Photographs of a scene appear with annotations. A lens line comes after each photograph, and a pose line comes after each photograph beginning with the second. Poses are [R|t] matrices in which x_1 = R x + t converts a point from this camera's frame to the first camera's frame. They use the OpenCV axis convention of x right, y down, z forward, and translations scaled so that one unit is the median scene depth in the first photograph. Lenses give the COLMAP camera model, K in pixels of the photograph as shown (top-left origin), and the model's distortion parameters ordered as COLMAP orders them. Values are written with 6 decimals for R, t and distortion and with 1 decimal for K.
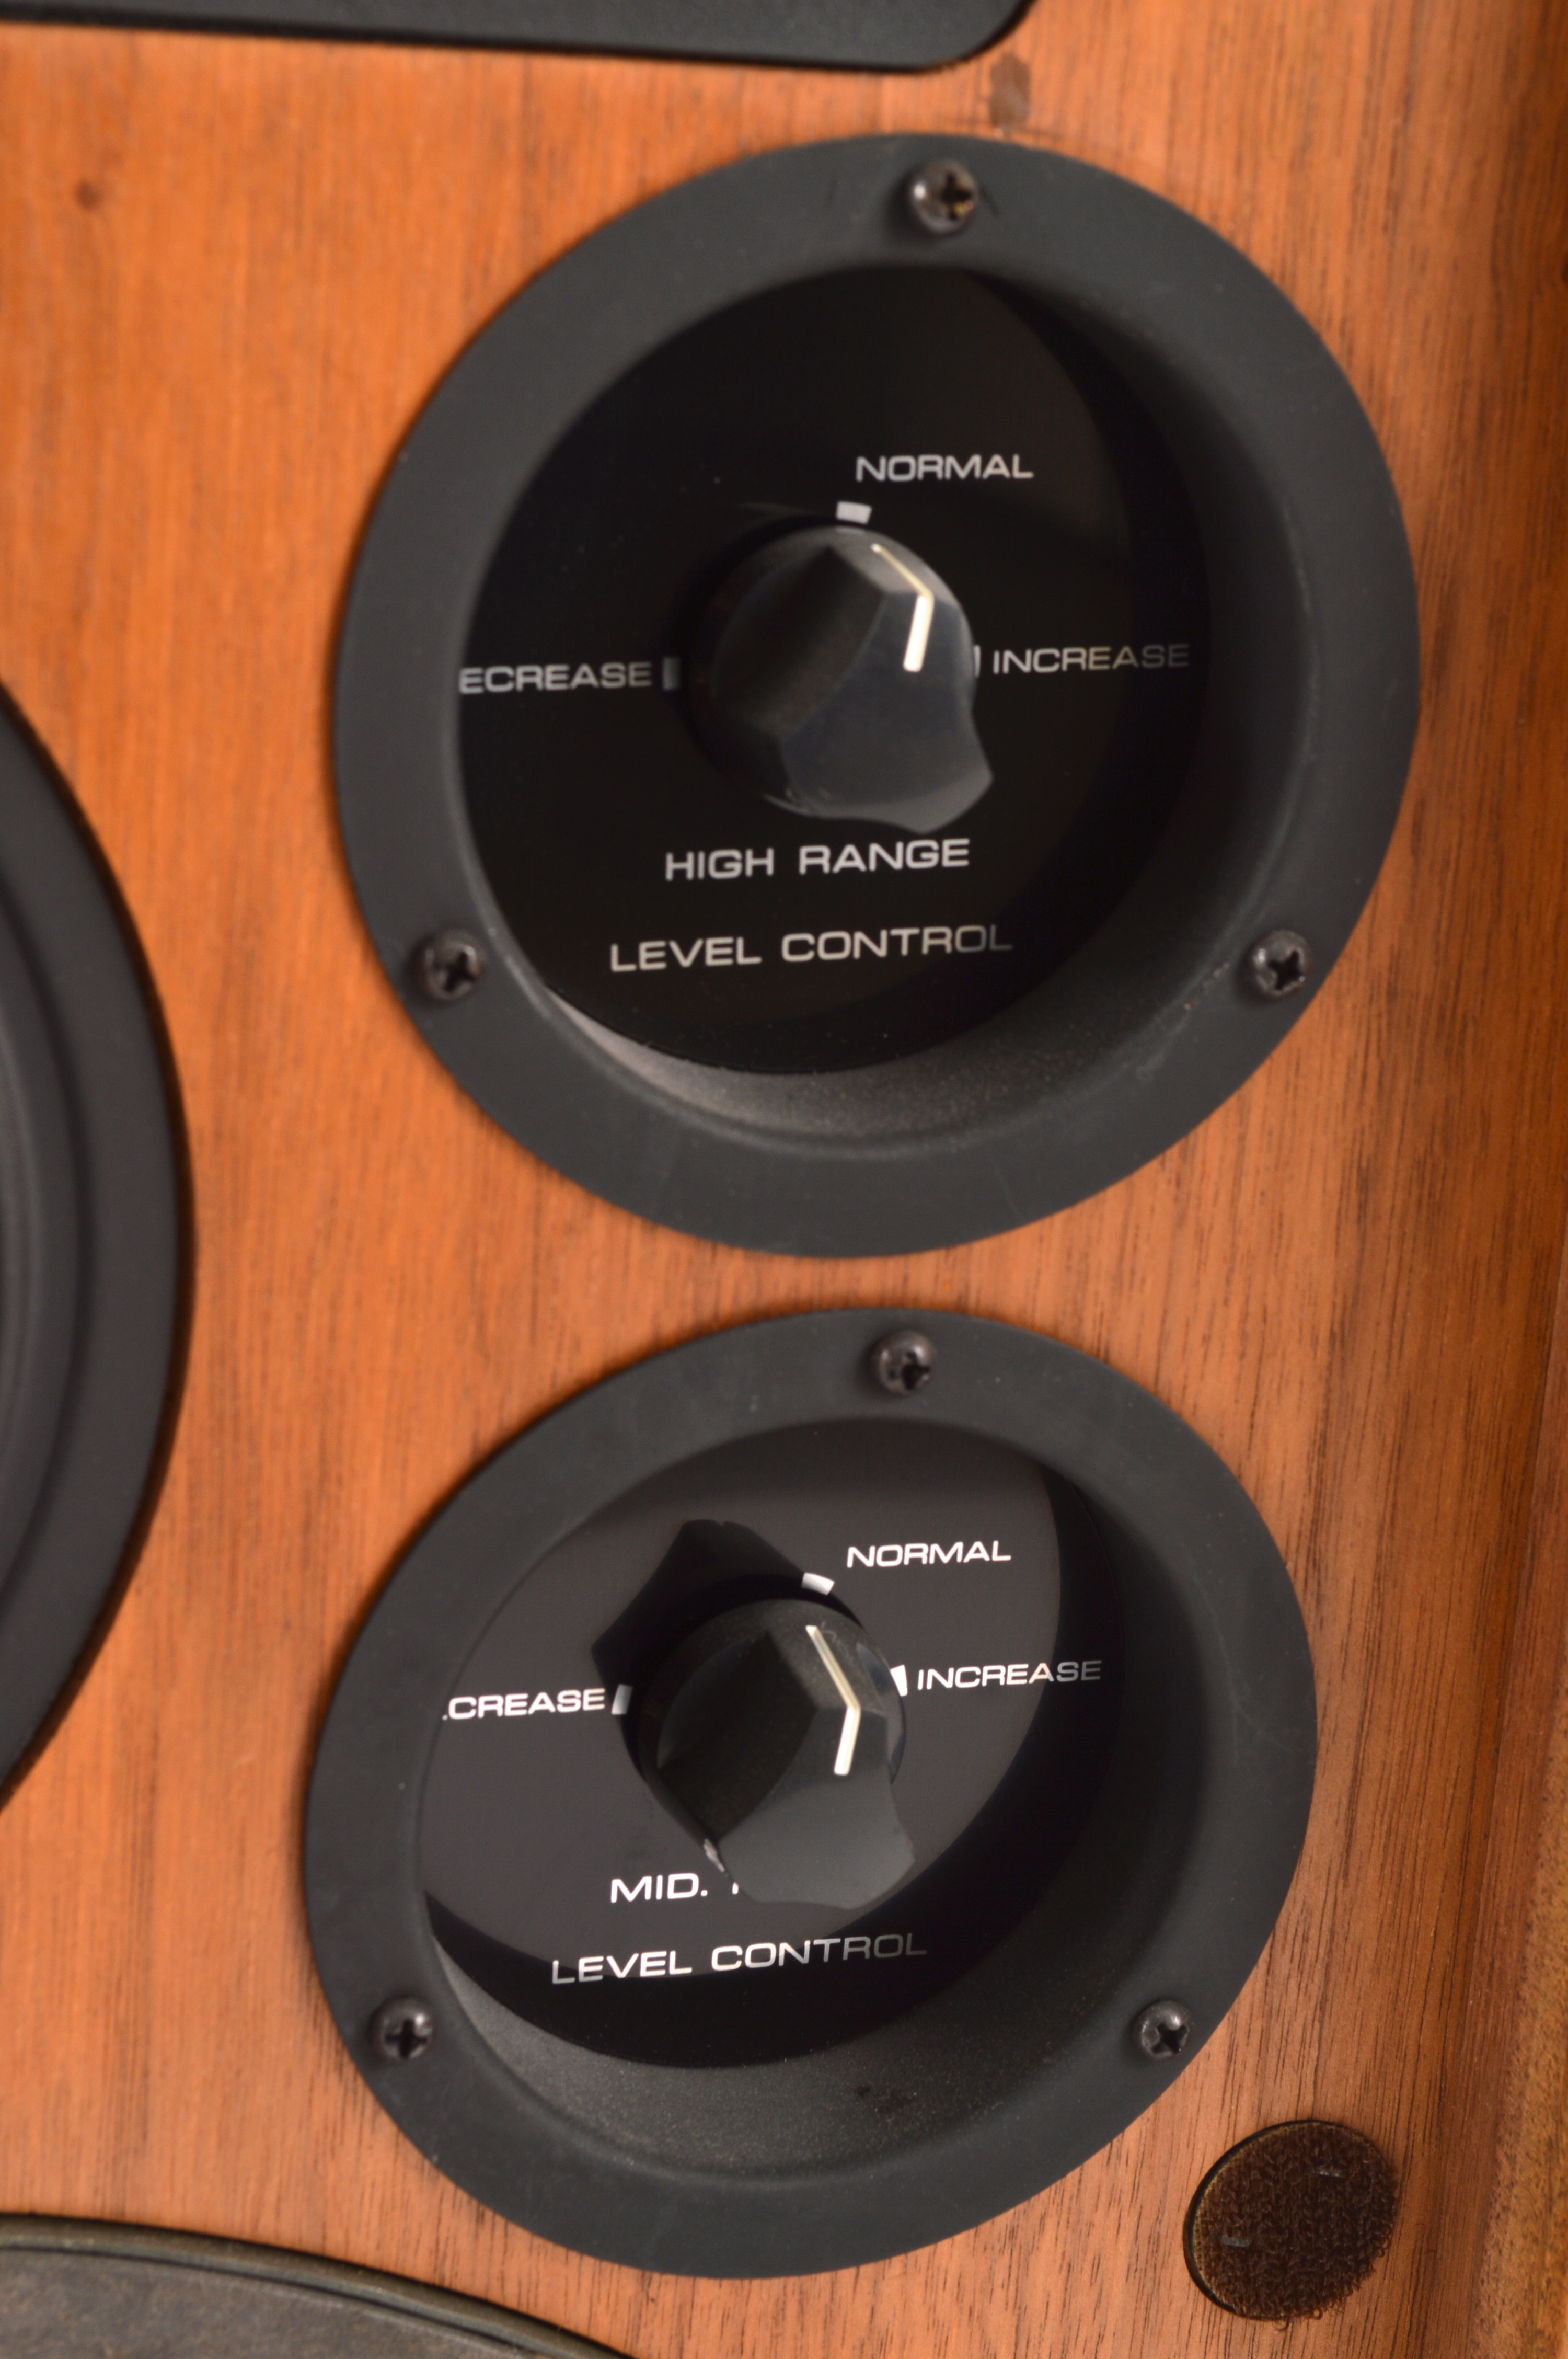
lens RADIAL K [[4336.8, 0, 774.8], [0, 4336.8, 1174.7], [0, 0, 1]] dist [0.023108, 0.000000]
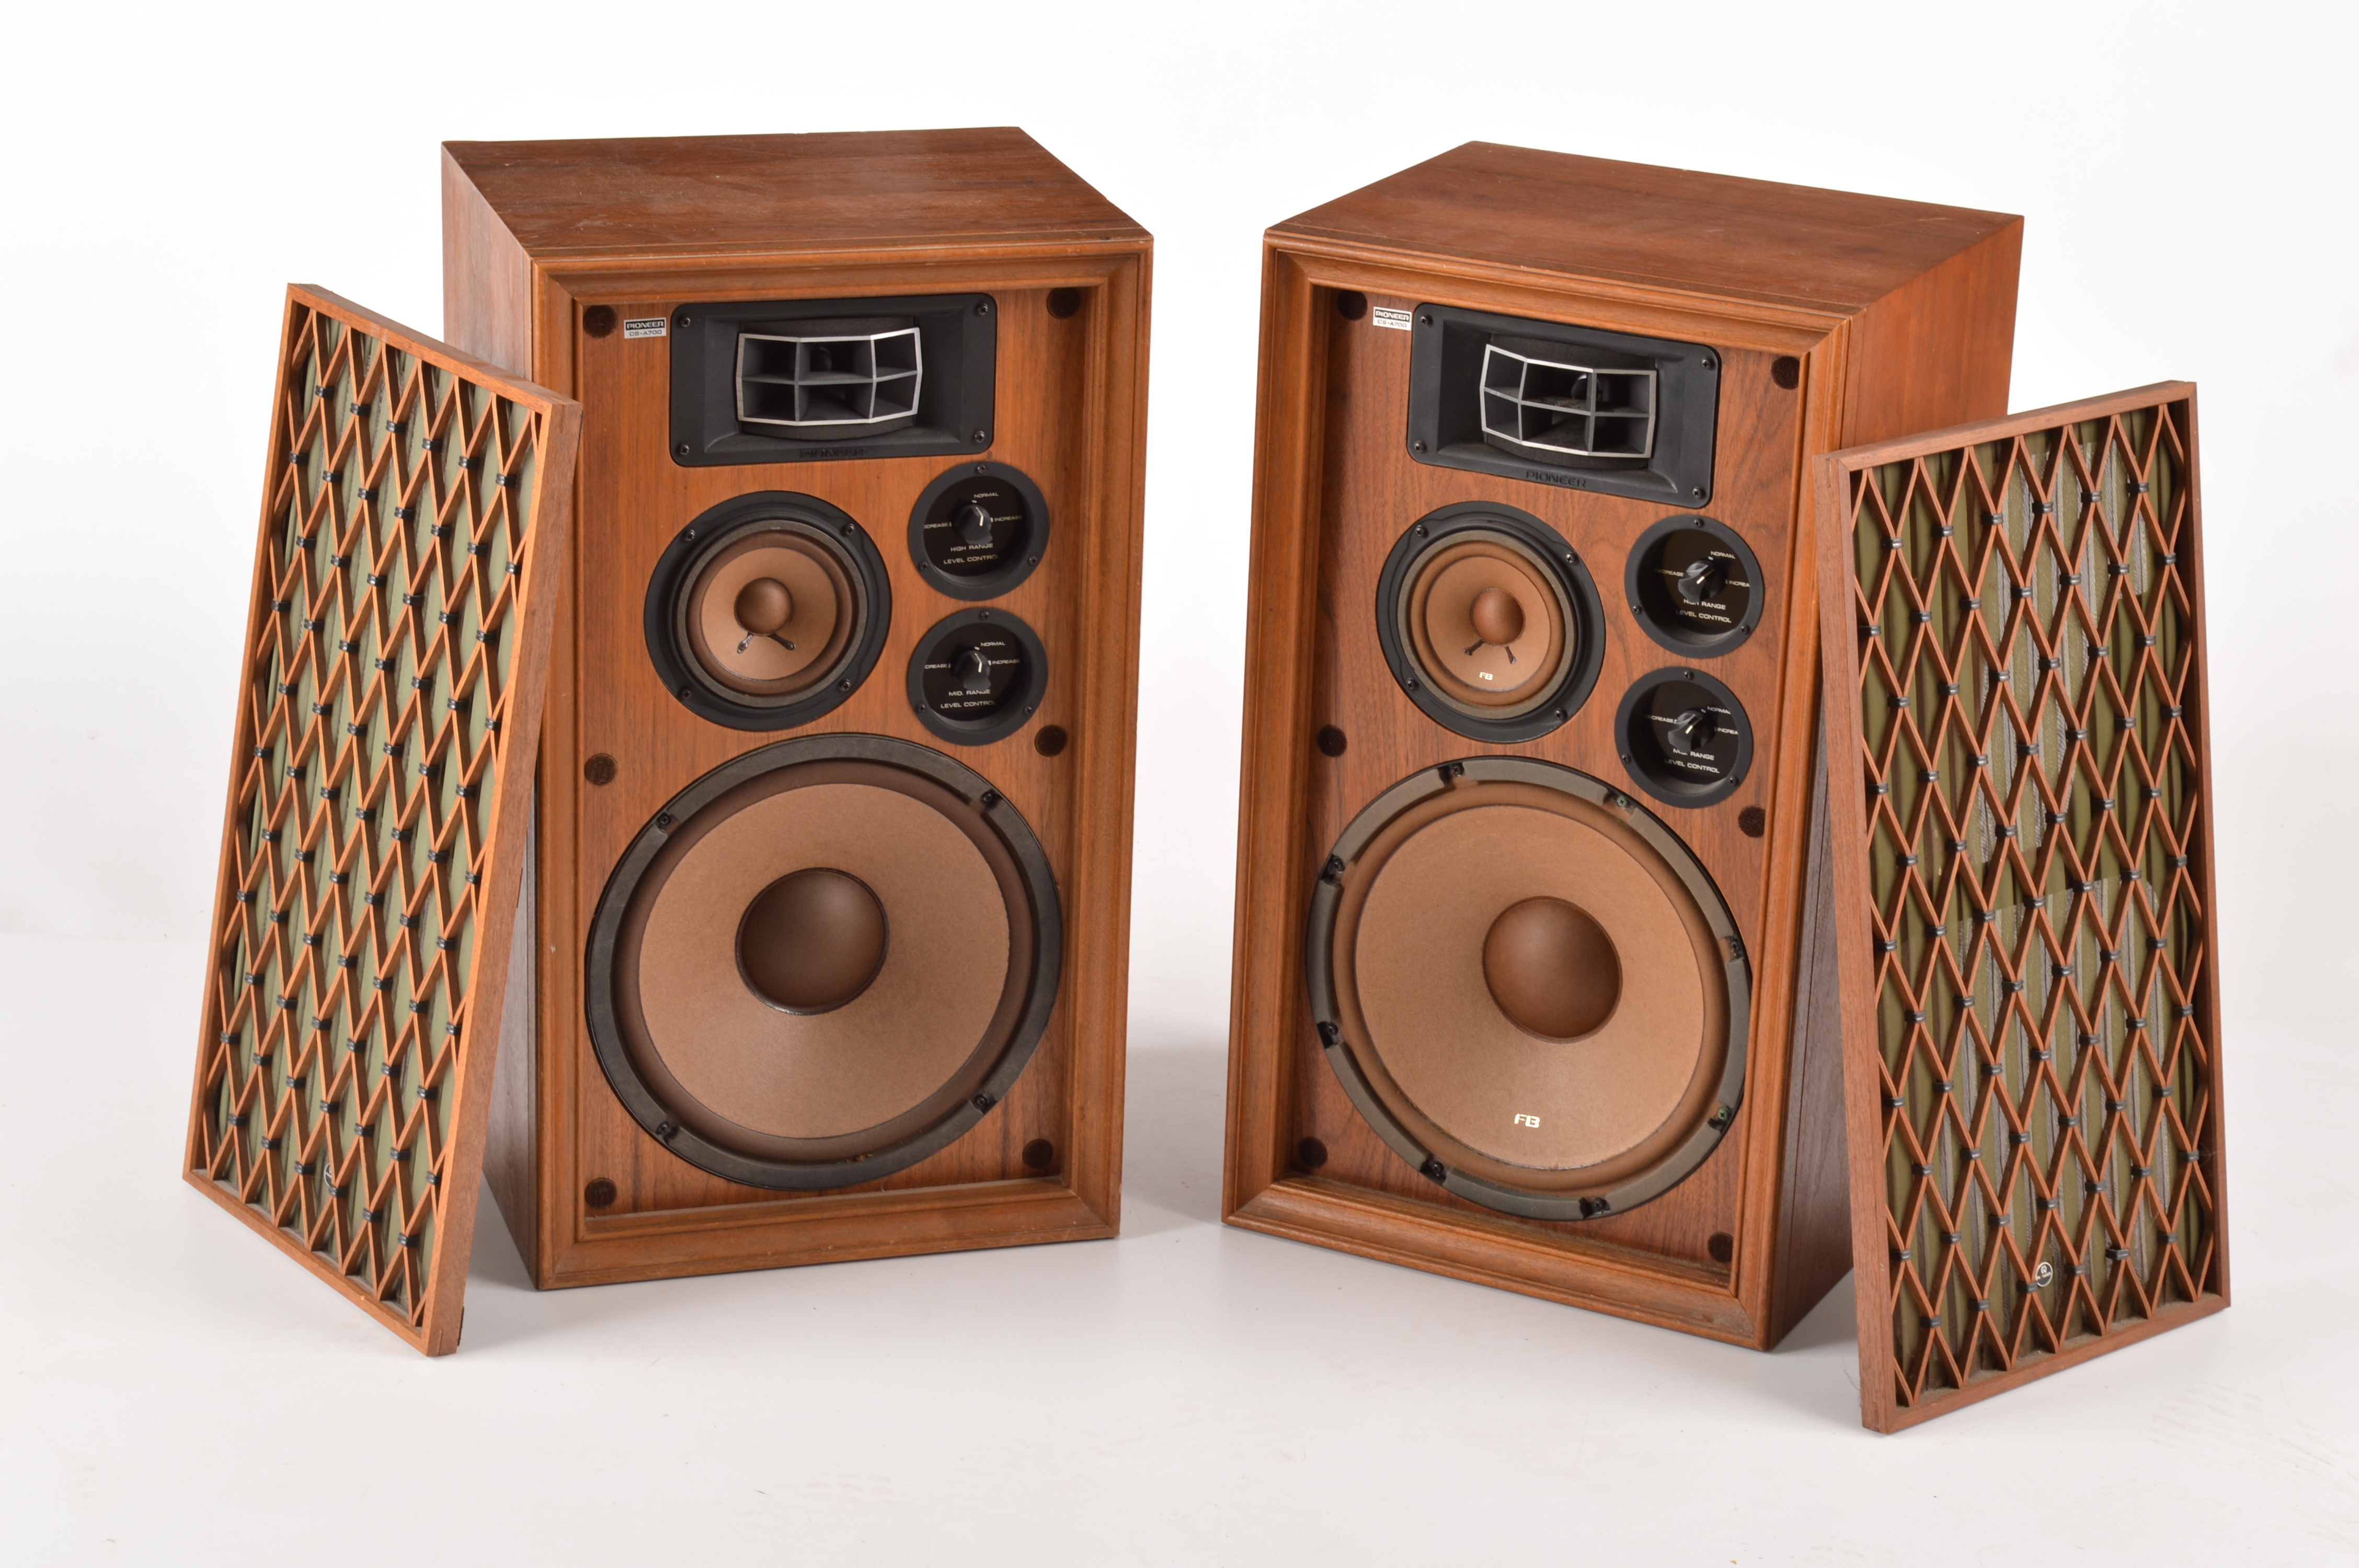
lens RADIAL K [[5221.2, 0, 1200.3], [0, 5221.2, 787.6], [0, 0, 1]] dist [-0.011325, 0.000000]
pose [[0.999379, -0.035096, 0.003234, 0.364490], [0.034923, 0.998446, 0.043437, -0.037986], [-0.004754, -0.043297, 0.999051, -8.088523]]
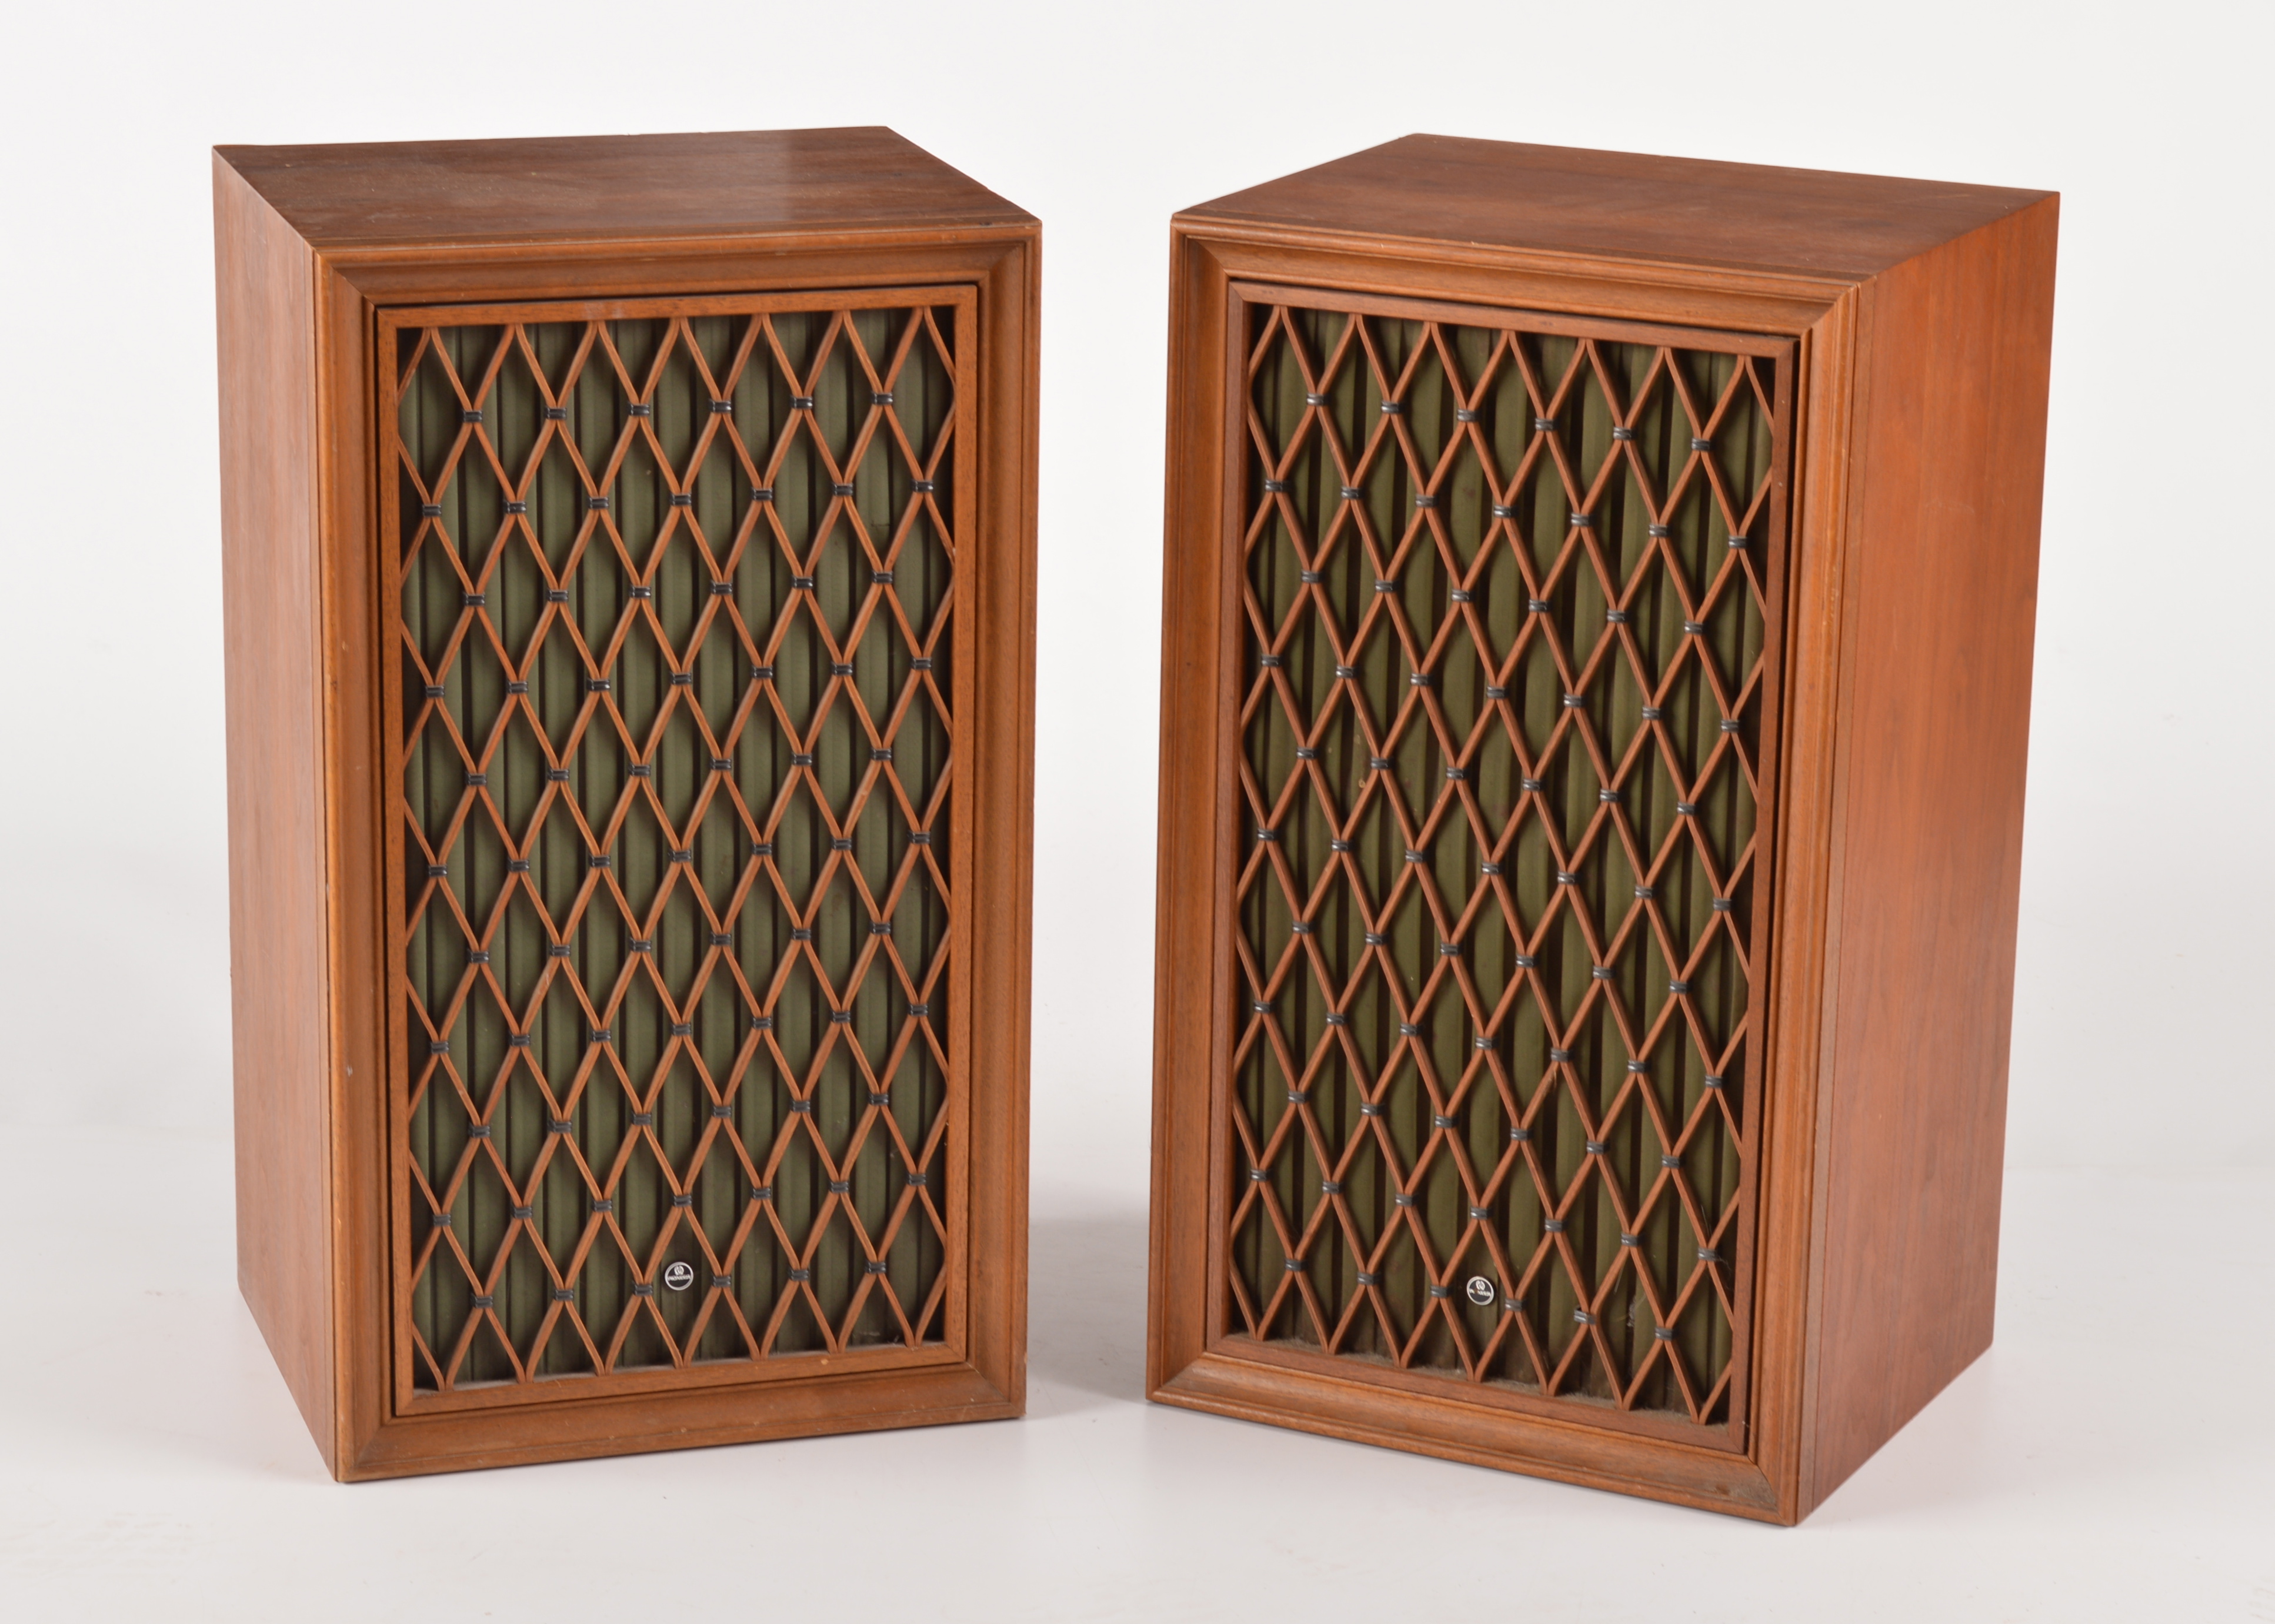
lens RADIAL K [[5965.4, 0, 1120.7], [0, 5965.4, 810.2], [0, 0, 1]] dist [-0.014794, 0.000000]
pose [[0.998546, -0.053861, 0.002084, 0.396988], [0.053893, 0.998323, -0.021138, 0.453398], [-0.000942, 0.021219, 0.999774, -7.834469]]
